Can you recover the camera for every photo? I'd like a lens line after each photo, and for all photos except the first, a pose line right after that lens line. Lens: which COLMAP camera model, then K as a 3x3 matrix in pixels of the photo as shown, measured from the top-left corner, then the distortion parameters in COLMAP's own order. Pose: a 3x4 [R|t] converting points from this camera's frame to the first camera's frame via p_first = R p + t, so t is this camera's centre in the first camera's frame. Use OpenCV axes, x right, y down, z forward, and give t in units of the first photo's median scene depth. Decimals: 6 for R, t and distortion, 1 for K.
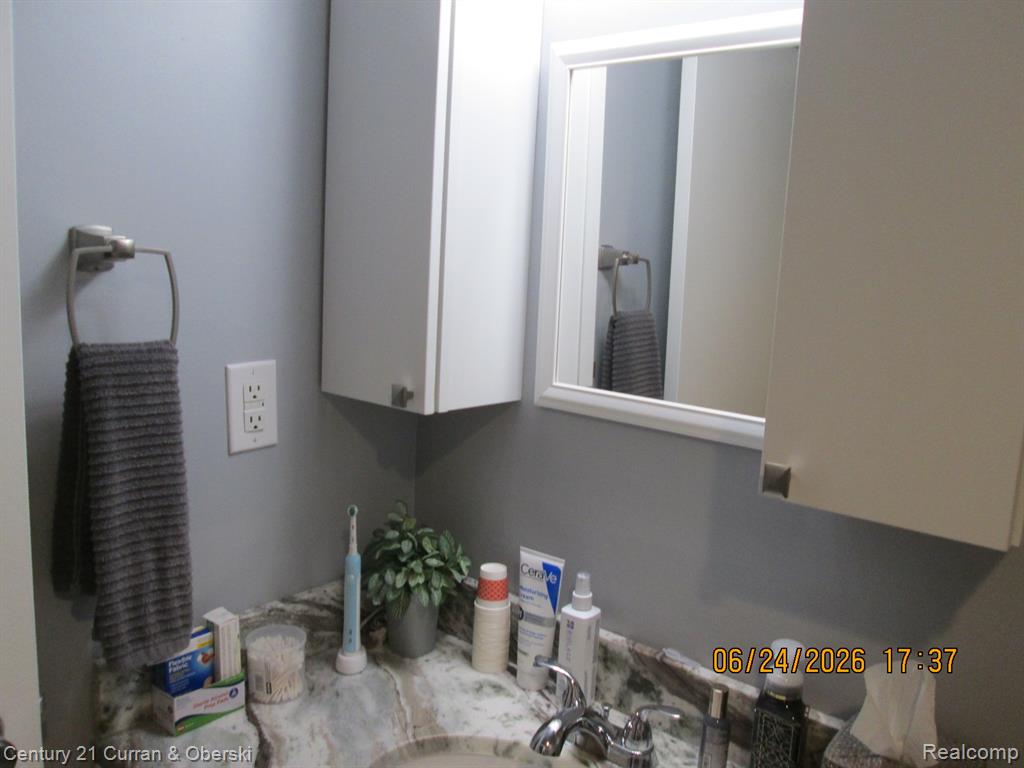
lens RADIAL K [[844.4, 0, 509.4], [0, 844.4, 384.2], [0, 0, 1]] dist [-0.057292, 0.027943]
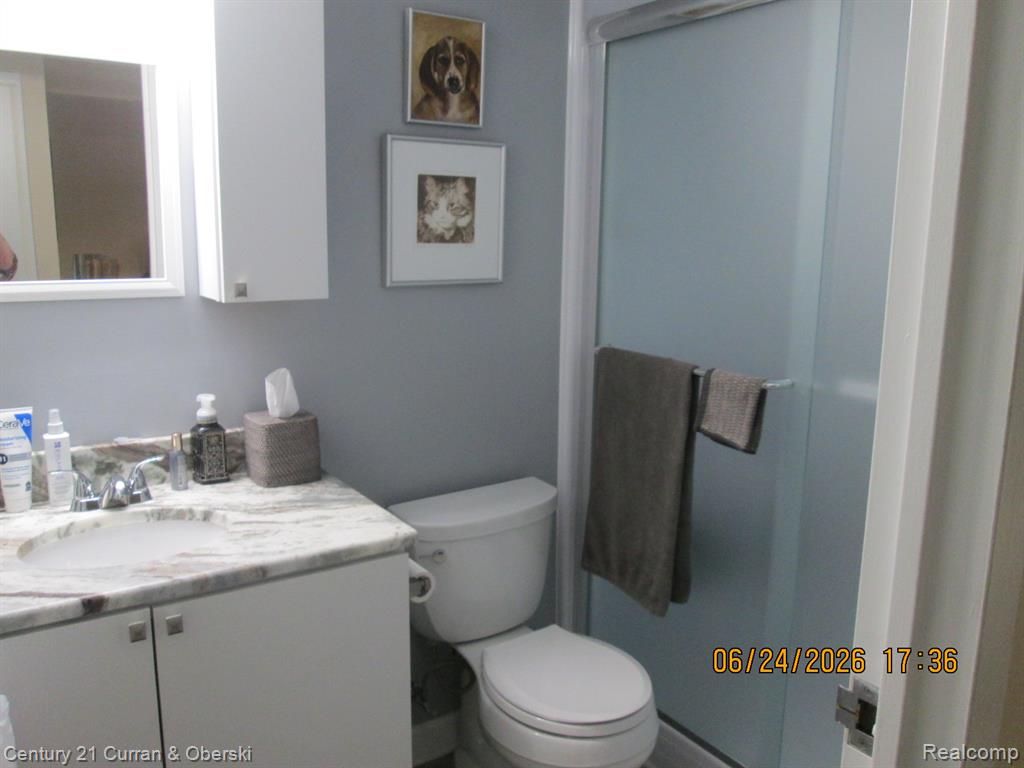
lens RADIAL K [[844.4, 0, 509.4], [0, 844.4, 384.2], [0, 0, 1]] dist [-0.057292, 0.027943]
pose [[0.261435, -0.214284, 0.941134, -1.050679], [0.149297, 0.972288, 0.179904, 0.044433], [-0.953605, 0.093476, 0.286183, -0.156725]]
